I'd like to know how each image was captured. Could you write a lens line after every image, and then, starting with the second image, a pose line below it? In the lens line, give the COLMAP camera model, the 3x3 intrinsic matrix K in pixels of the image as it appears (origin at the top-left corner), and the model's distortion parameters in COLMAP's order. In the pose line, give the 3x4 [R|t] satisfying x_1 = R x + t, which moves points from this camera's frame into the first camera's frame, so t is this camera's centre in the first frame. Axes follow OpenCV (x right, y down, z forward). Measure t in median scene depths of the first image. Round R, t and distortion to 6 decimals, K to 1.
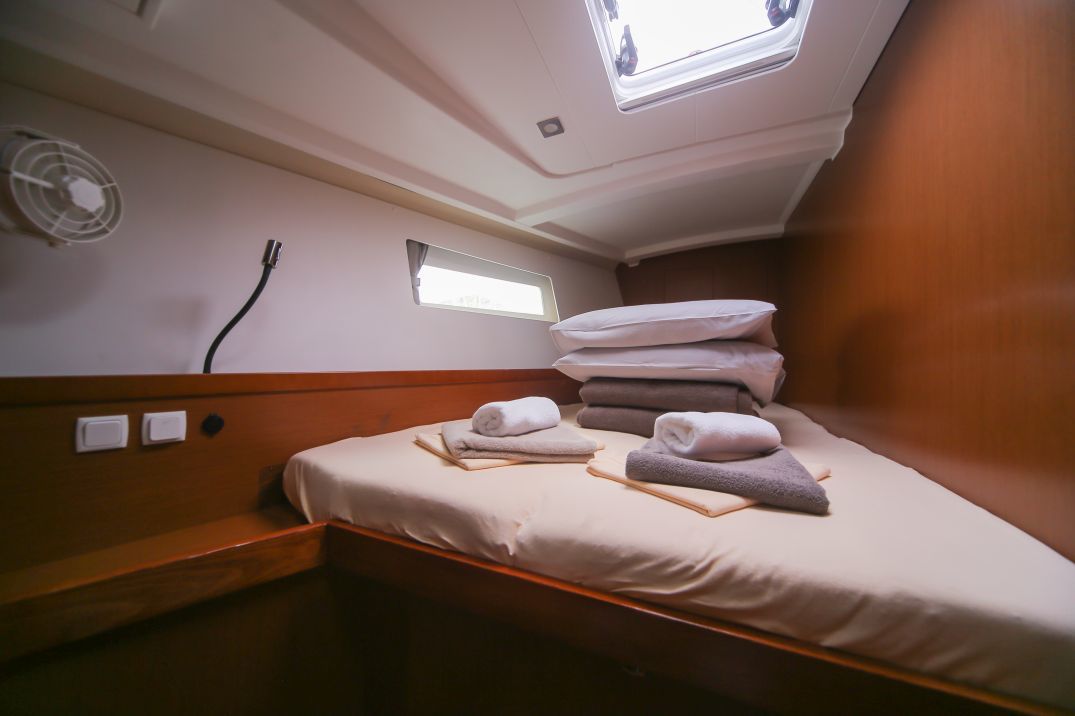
lens RADIAL K [[373.8, 0, 537.5], [0, 373.8, 358.0], [0, 0, 1]] dist [-0.002366, -0.000182]
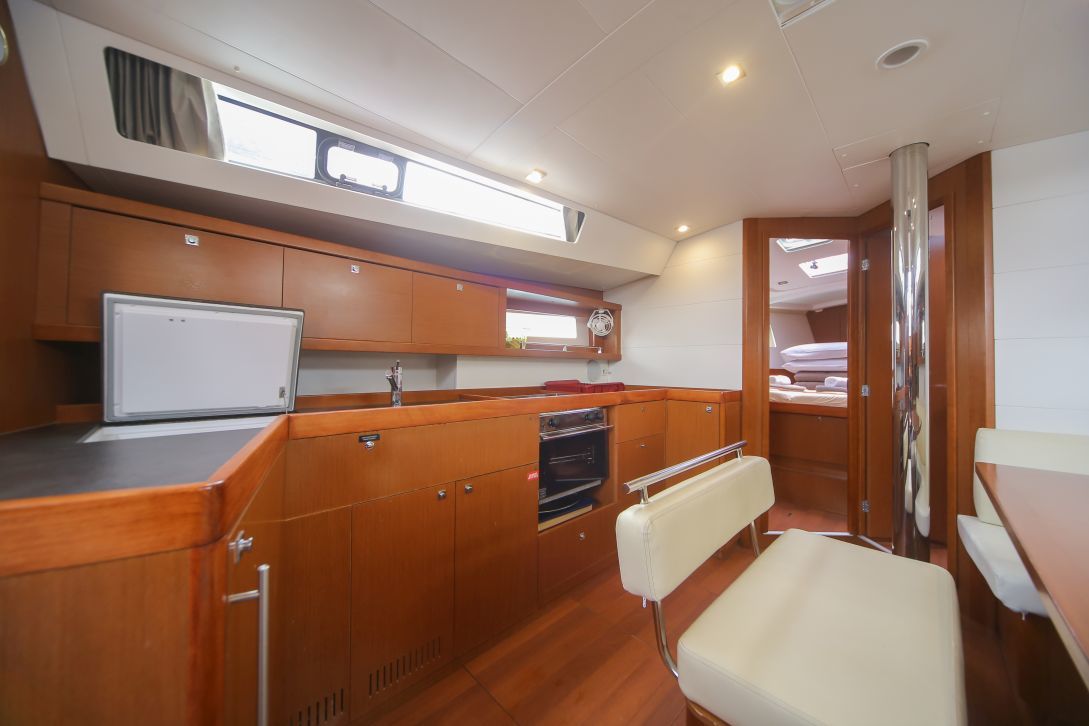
lens RADIAL K [[379.2, 0, 546.2], [0, 379.2, 360.0], [0, 0, 1]] dist [-0.000274, -0.000171]
pose [[0.928066, -0.012808, -0.372194, -0.864422], [0.005330, 0.999763, -0.021115, 0.036592], [0.372376, 0.017612, 0.927915, -3.580756]]
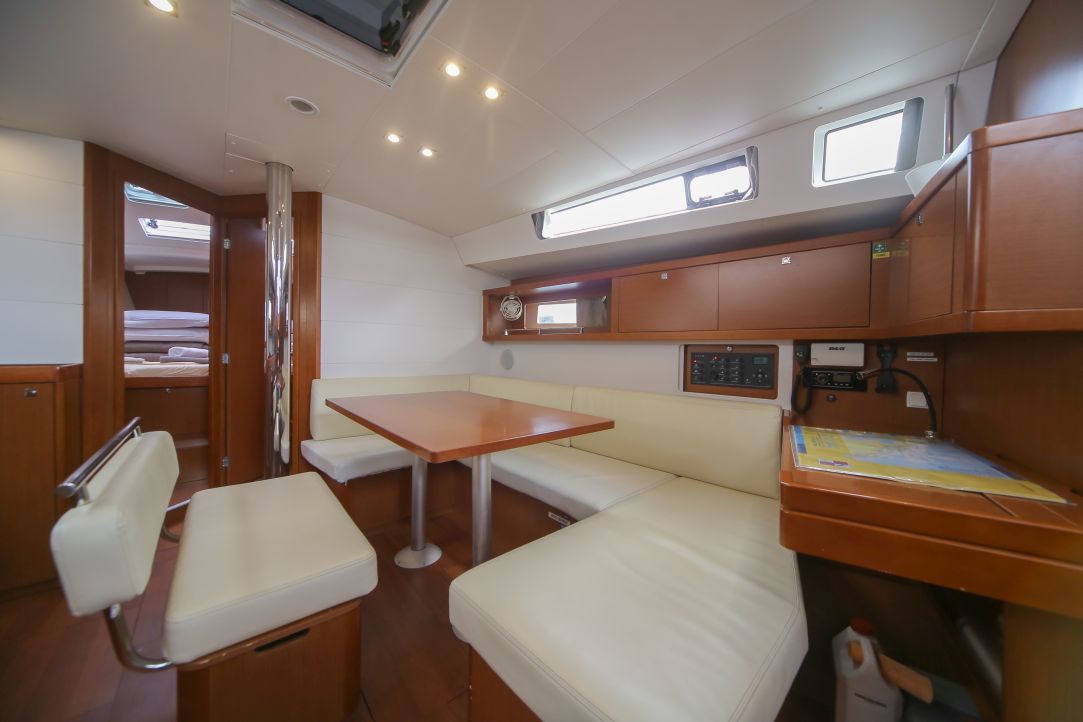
lens RADIAL K [[376.8, 0, 541.5], [0, 376.8, 361.0], [0, 0, 1]] dist [-0.011512, 0.000184]
pose [[0.430364, -0.036091, 0.901933, -1.365078], [-0.013741, 0.998823, 0.046525, 0.058780], [-0.902551, -0.032416, 0.429362, -3.731149]]
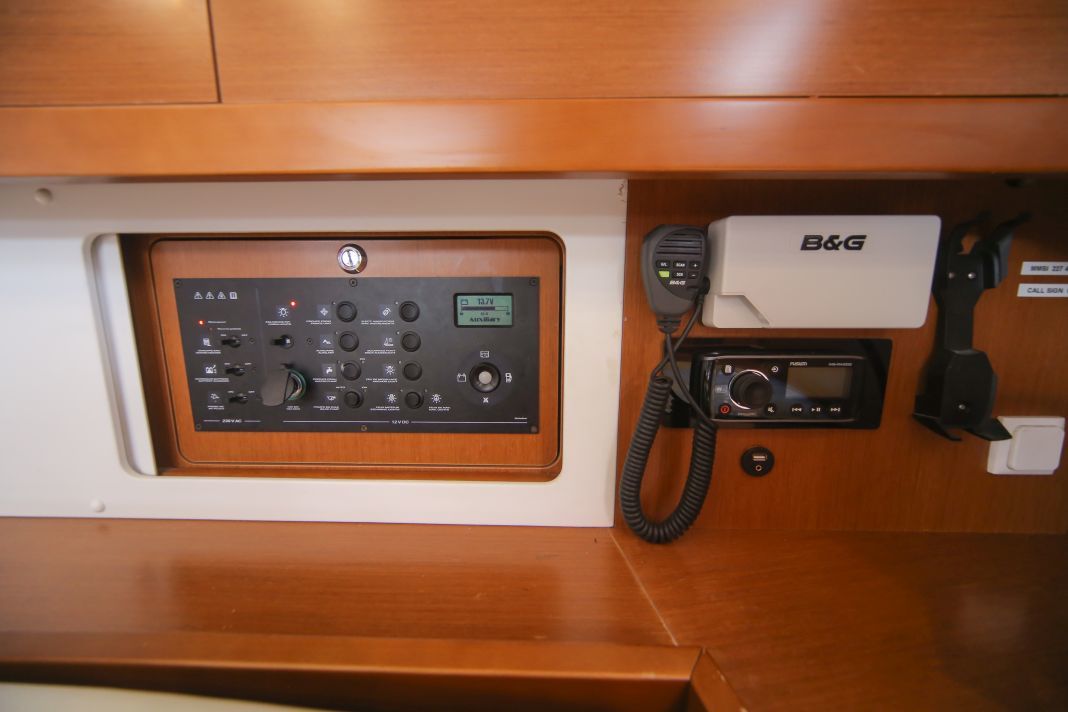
lens RADIAL K [[371.9, 0, 535.7], [0, 371.9, 353.1], [0, 0, 1]] dist [-0.000274, -0.000171]
pose [[-0.297415, -0.166693, 0.940084, 0.839800], [-0.010116, 0.985136, 0.171480, 0.115272], [-0.954695, 0.041491, -0.294680, -3.874128]]
